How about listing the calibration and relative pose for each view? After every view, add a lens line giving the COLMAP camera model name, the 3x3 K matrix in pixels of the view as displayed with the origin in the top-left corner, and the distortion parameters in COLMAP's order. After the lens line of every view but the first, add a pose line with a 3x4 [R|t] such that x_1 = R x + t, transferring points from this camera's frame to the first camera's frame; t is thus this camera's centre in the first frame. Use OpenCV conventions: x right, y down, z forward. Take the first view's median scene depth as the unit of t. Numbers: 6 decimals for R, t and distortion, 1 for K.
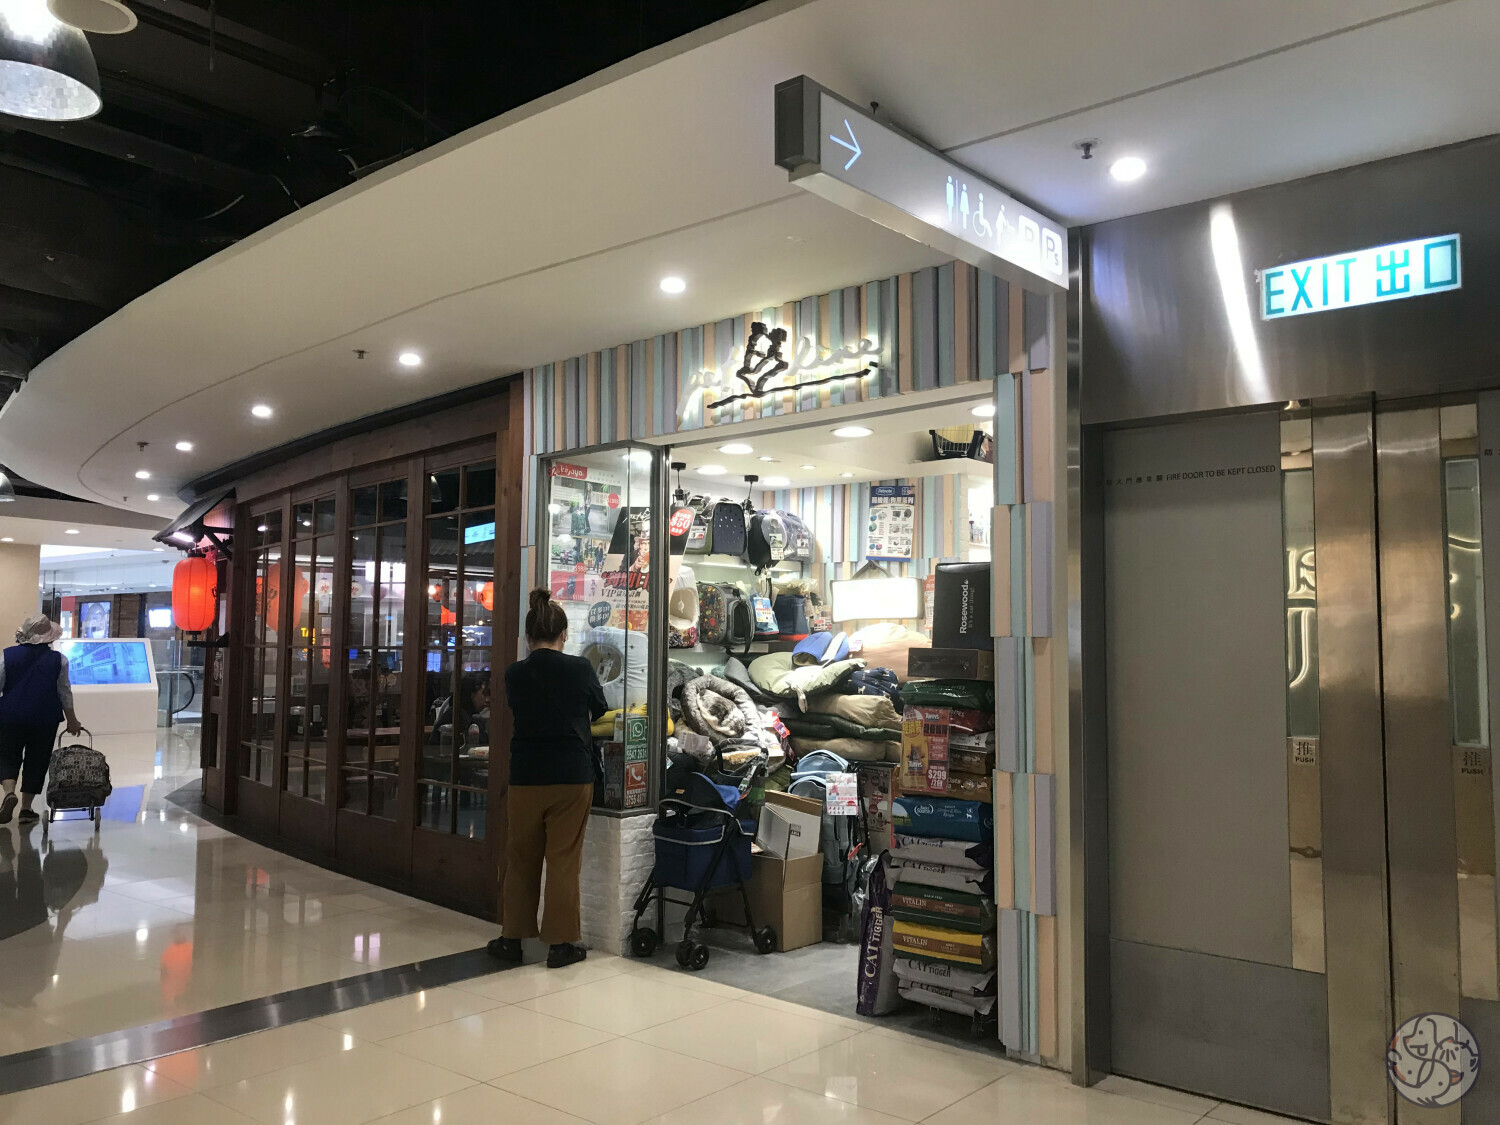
lens RADIAL K [[1218.8, 0, 750.0], [0, 1218.8, 562.5], [0, 0, 1]] dist [0.065301, -0.123111]
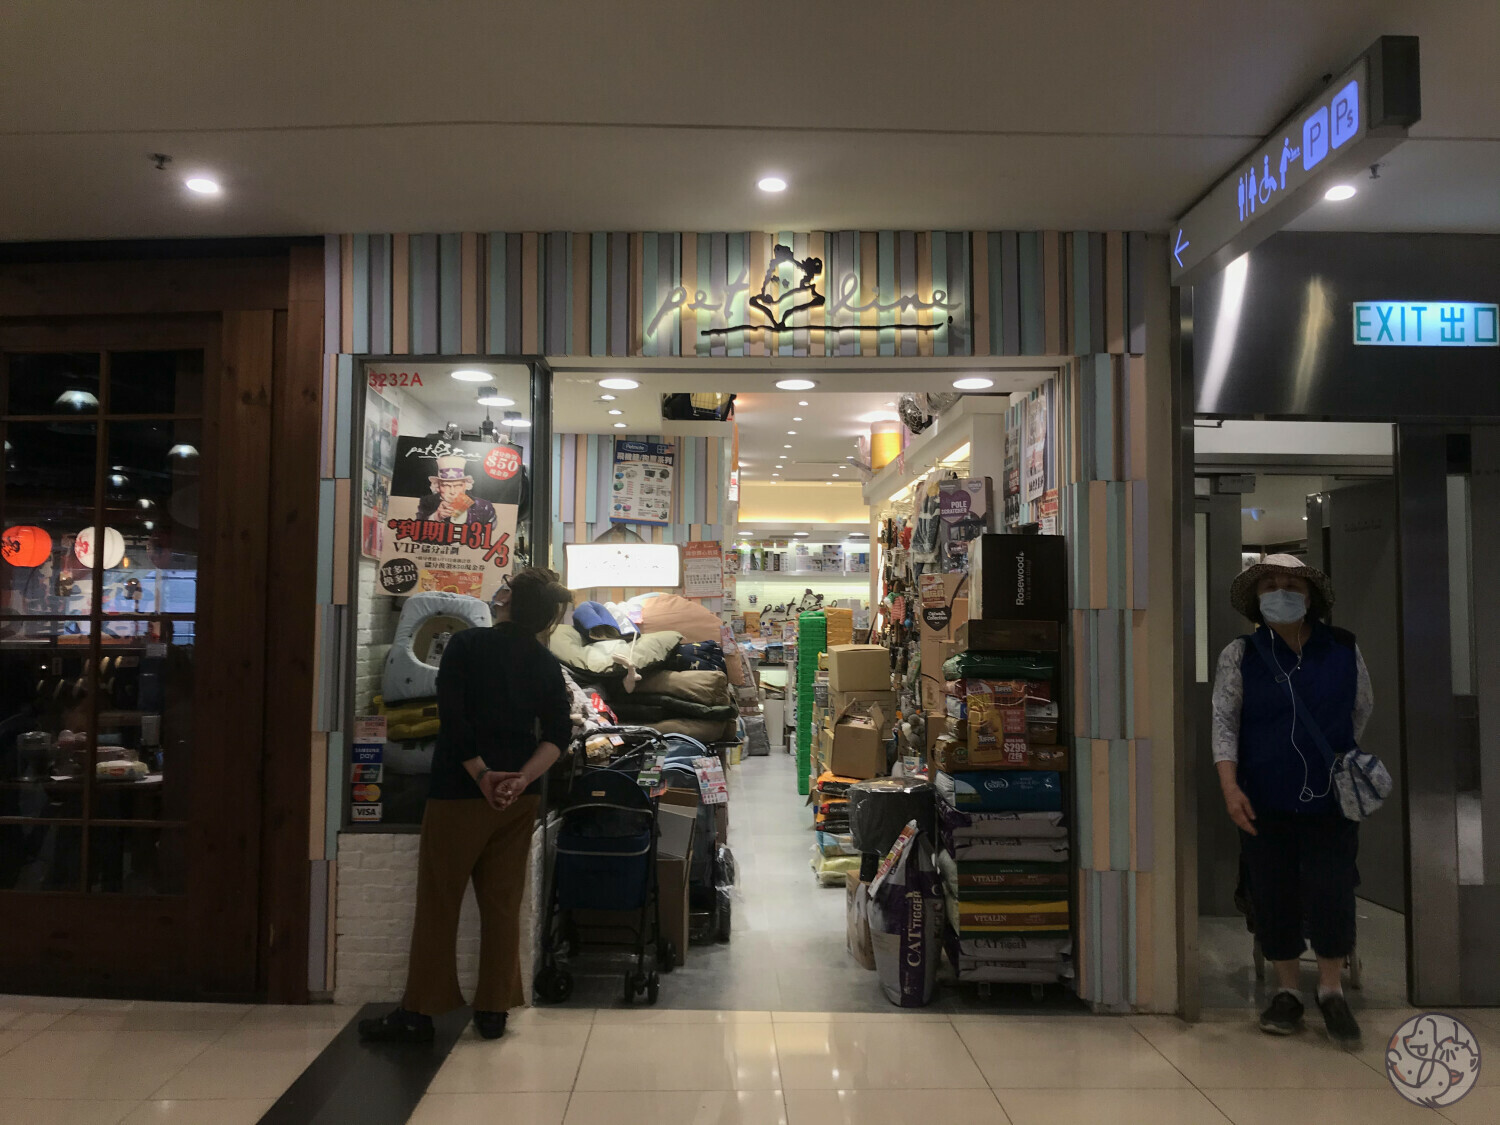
lens RADIAL K [[1218.8, 0, 750.0], [0, 1218.8, 562.5], [0, 0, 1]] dist [0.065301, -0.123111]
pose [[0.750188, 0.031755, 0.660462, -0.629491], [-0.047159, 0.998872, 0.005540, 0.027267], [-0.659541, -0.035303, 0.750839, 0.381694]]
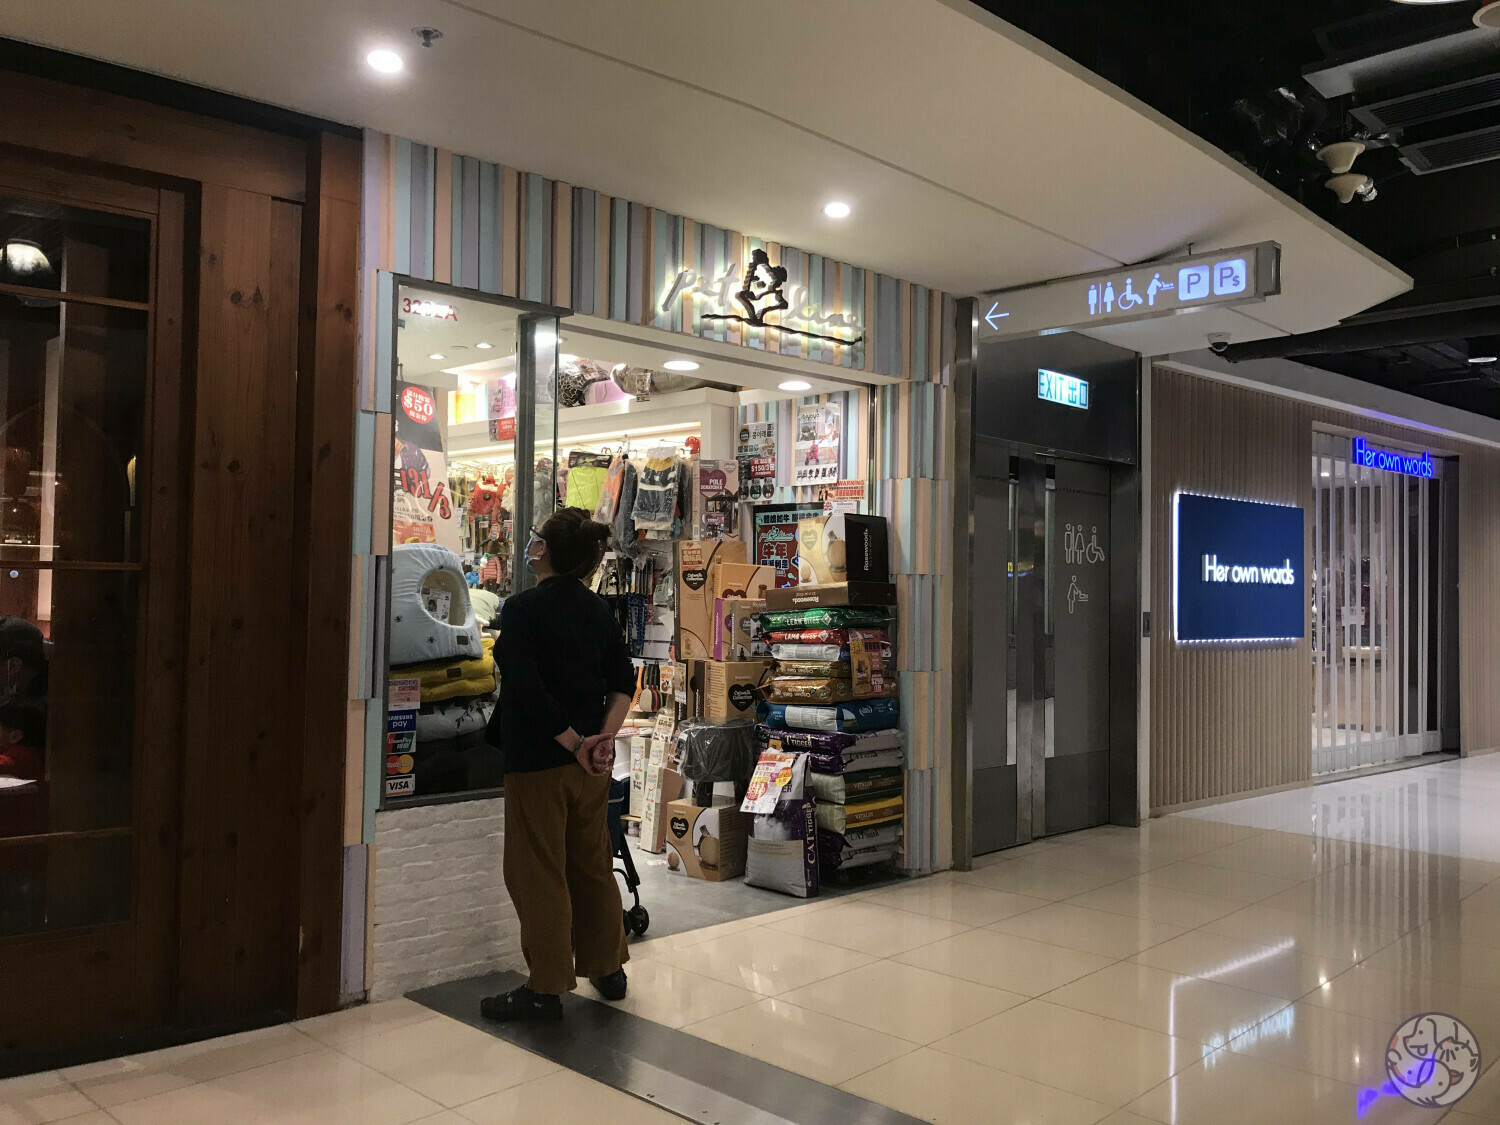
lens RADIAL K [[1218.8, 0, 750.0], [0, 1218.8, 562.5], [0, 0, 1]] dist [0.065301, -0.123111]
pose [[0.075078, 0.022951, 0.996914, -1.059353], [-0.080880, 0.996581, -0.016852, 0.078541], [-0.993892, -0.079365, 0.076677, 0.987129]]
